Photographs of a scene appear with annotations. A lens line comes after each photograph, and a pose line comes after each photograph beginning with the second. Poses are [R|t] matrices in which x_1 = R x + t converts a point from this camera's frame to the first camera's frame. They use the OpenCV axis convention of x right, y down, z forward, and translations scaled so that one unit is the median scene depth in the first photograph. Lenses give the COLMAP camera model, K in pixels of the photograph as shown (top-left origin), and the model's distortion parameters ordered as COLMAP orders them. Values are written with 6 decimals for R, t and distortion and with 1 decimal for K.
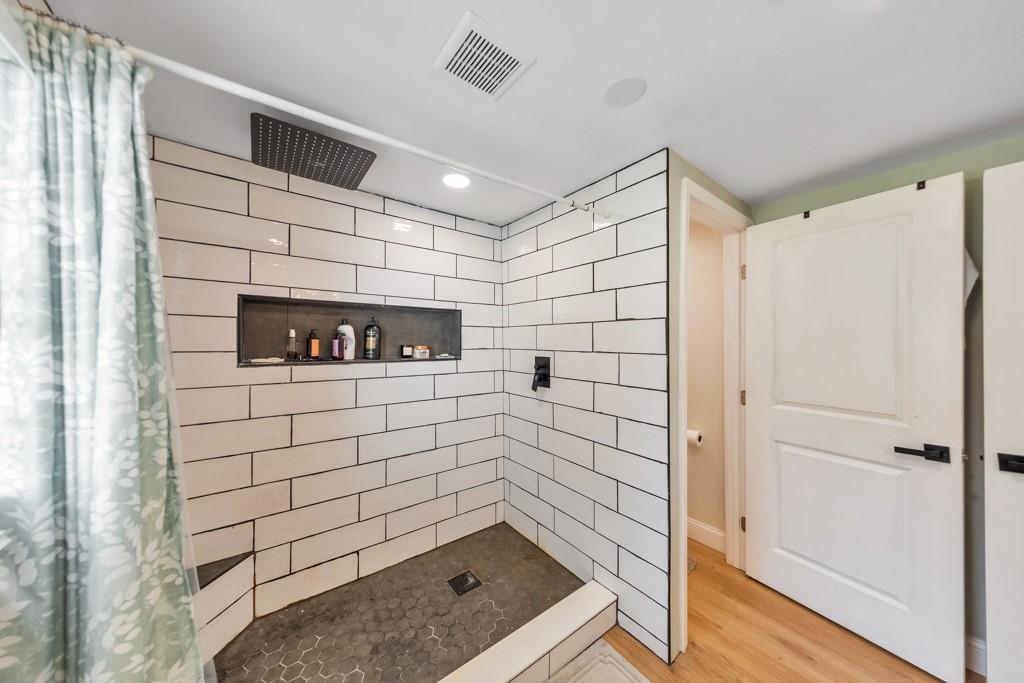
lens RADIAL K [[325.3, 0, 511.4], [0, 325.3, 342.5], [0, 0, 1]] dist [0.001975, 0.000126]
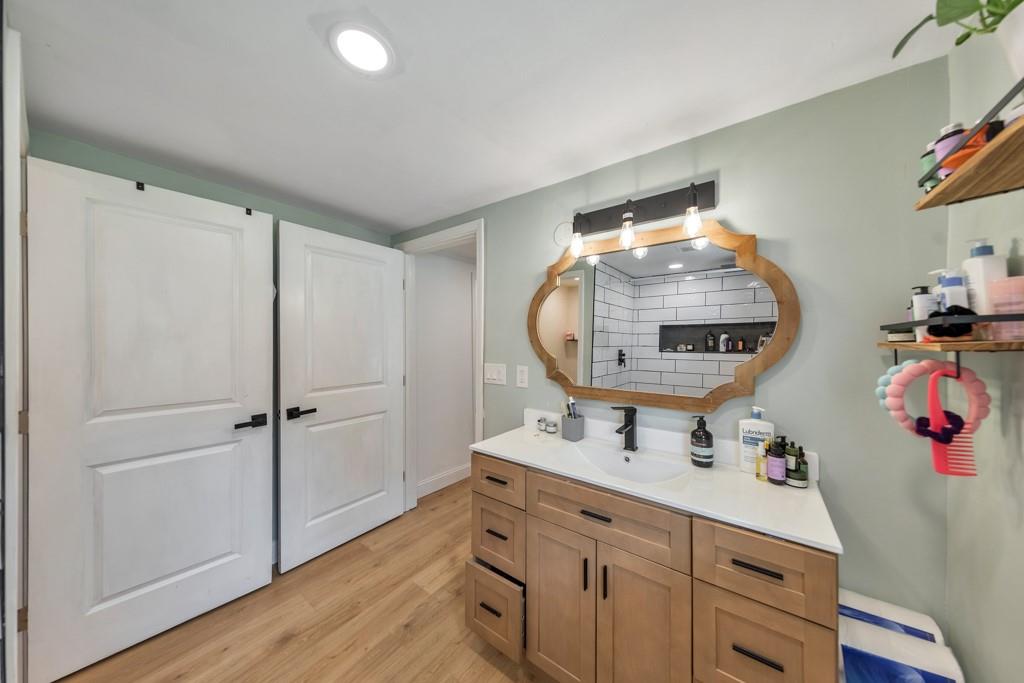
lens RADIAL K [[325.3, 0, 512.6], [0, 325.3, 342.6], [0, 0, 1]] dist [0.001975, 0.000126]
pose [[-0.285884, -0.012251, 0.958186, -0.232702], [-0.007206, 0.999917, 0.010635, 0.001904], [-0.958237, -0.003865, -0.285949, 0.361373]]
